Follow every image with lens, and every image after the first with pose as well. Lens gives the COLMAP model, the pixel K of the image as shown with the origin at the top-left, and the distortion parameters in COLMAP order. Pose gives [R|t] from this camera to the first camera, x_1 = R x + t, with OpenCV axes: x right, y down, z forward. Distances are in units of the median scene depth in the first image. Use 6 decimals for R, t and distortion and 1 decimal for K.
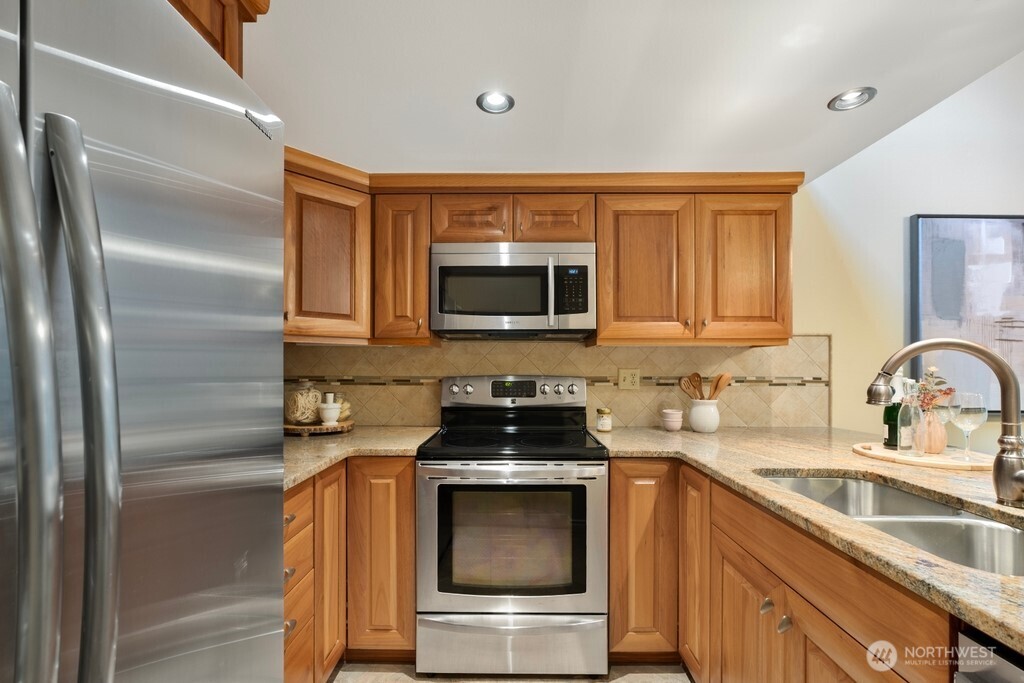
lens RADIAL K [[443.9, 0, 512.4], [0, 443.9, 359.3], [0, 0, 1]] dist [0.000455, 0.000685]
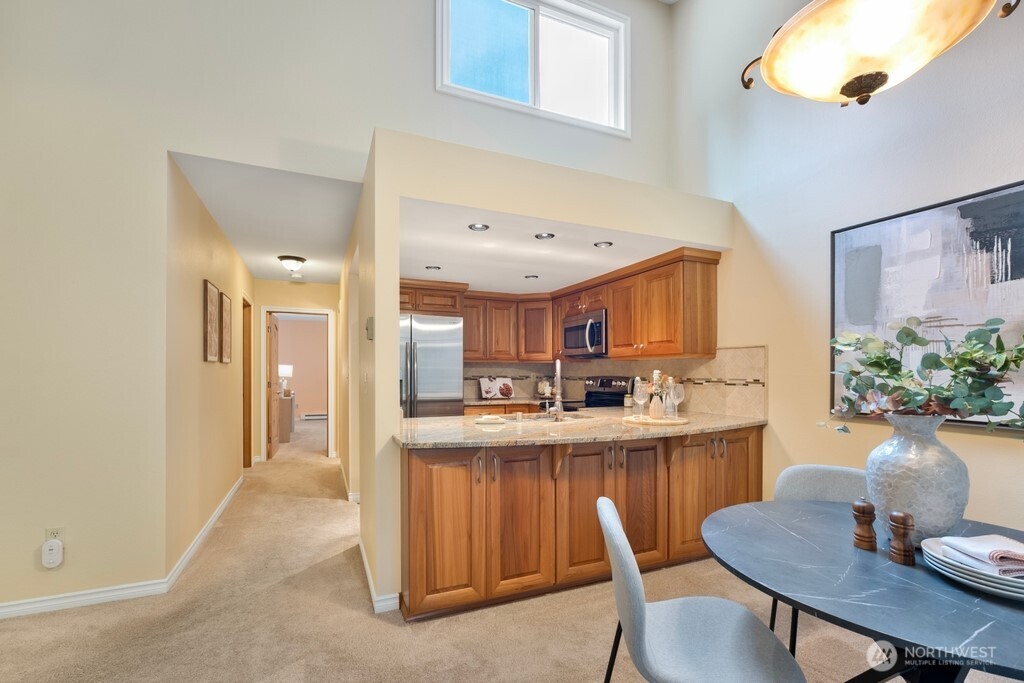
lens RADIAL K [[444.2, 0, 511.3], [0, 444.2, 376.2], [0, 0, 1]] dist [-0.000580, 0.000839]
pose [[0.407588, 0.006475, -0.913143, 1.593481], [0.012416, 0.999843, 0.012631, 0.006461], [0.913082, -0.016486, 0.407443, -0.170520]]
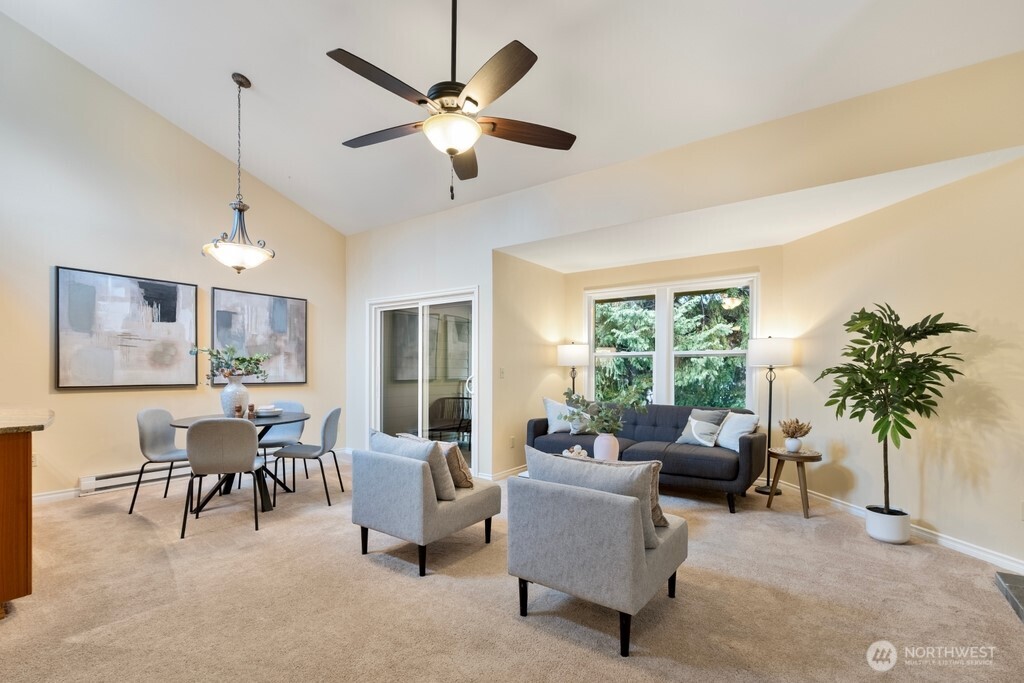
lens RADIAL K [[461.2, 0, 512.9], [0, 461.2, 367.9], [0, 0, 1]] dist [-0.002961, 0.010541]
pose [[0.587110, -0.002059, 0.809505, 0.517966], [-0.013957, 0.999822, 0.012666, 0.000673], [-0.809387, -0.018735, 0.586977, -1.350377]]
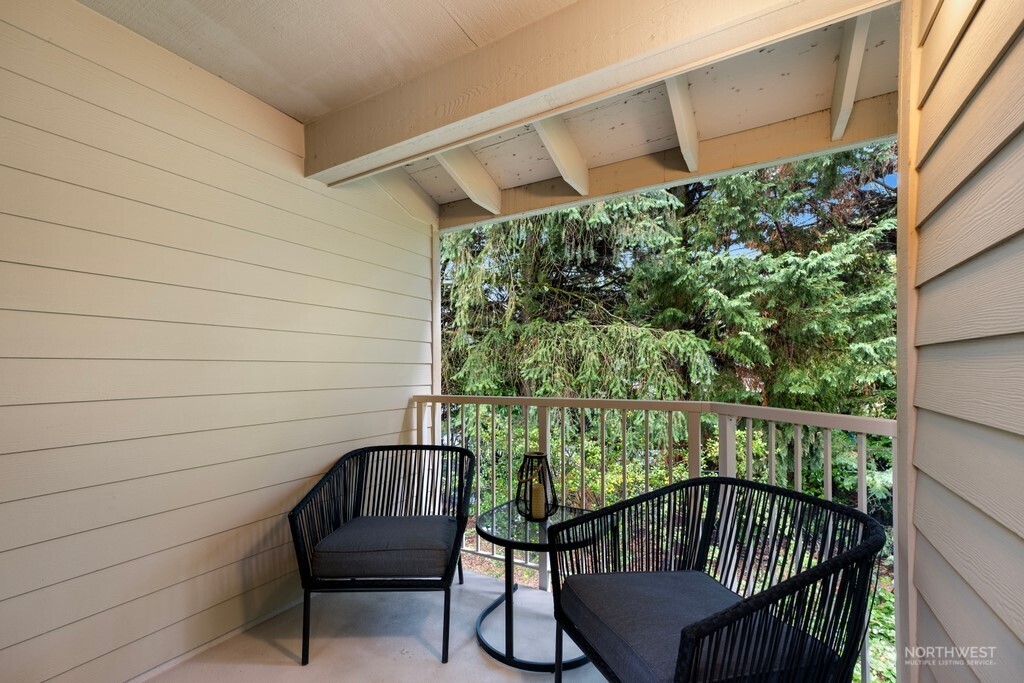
lens RADIAL K [[441.7, 0, 508.8], [0, 441.7, 357.4], [0, 0, 1]] dist [0.003957, 0.000687]
pose [[0.503632, 0.016390, 0.863763, 2.118567], [-0.009421, 0.999865, -0.013479, 0.050889], [-0.863867, -0.001349, 0.503718, 0.109521]]
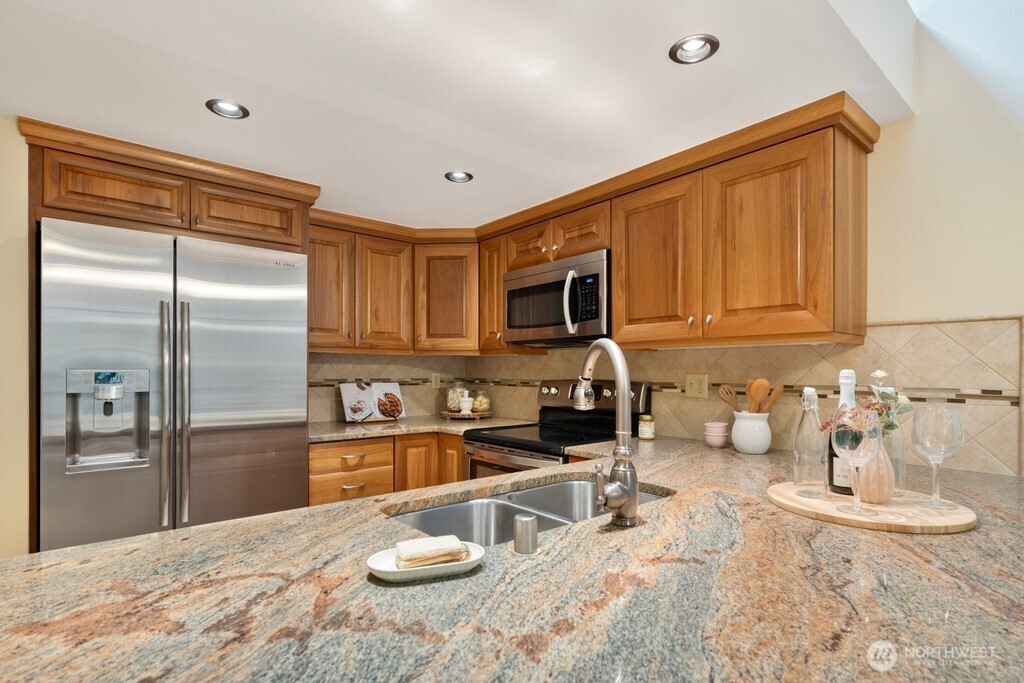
lens RADIAL K [[503.2, 0, 505.9], [0, 503.2, 373.8], [0, 0, 1]] dist [-0.000085, 0.000277]
pose [[0.641996, 0.003901, -0.766698, 0.797481], [0.011909, 0.999816, 0.015059, 0.001542], [0.766616, -0.018798, 0.641831, 0.074012]]
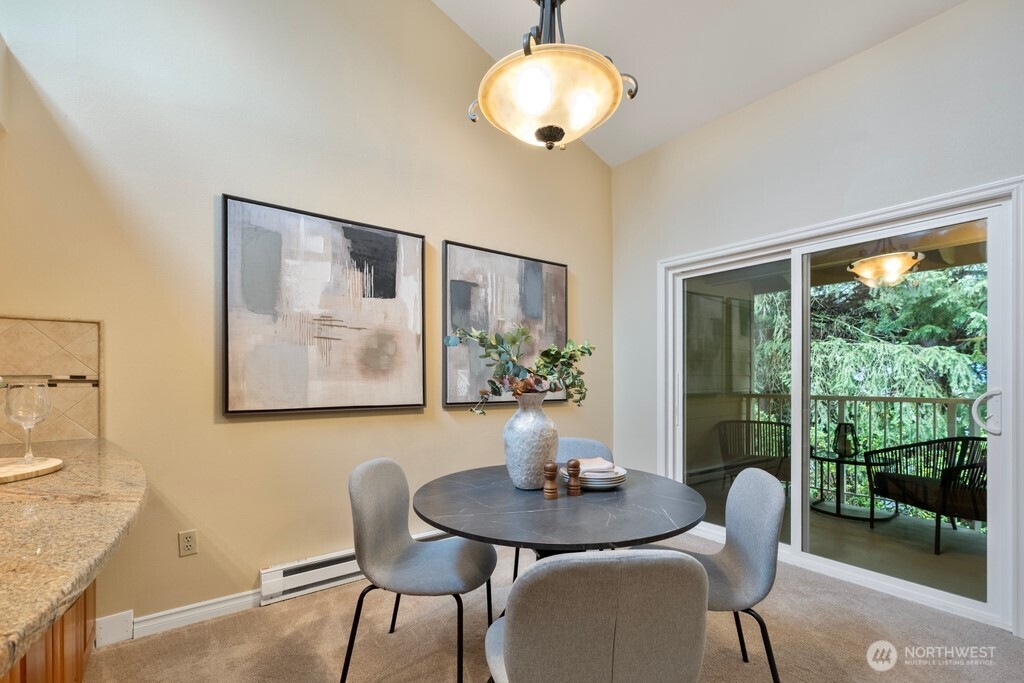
lens RADIAL K [[444.2, 0, 511.3], [0, 444.2, 376.2], [0, 0, 1]] dist [-0.000580, 0.000839]
pose [[0.794520, -0.004474, 0.607222, 0.828816], [-0.004334, 0.999906, 0.013038, 0.029069], [-0.607223, -0.012991, 0.794425, -0.072057]]
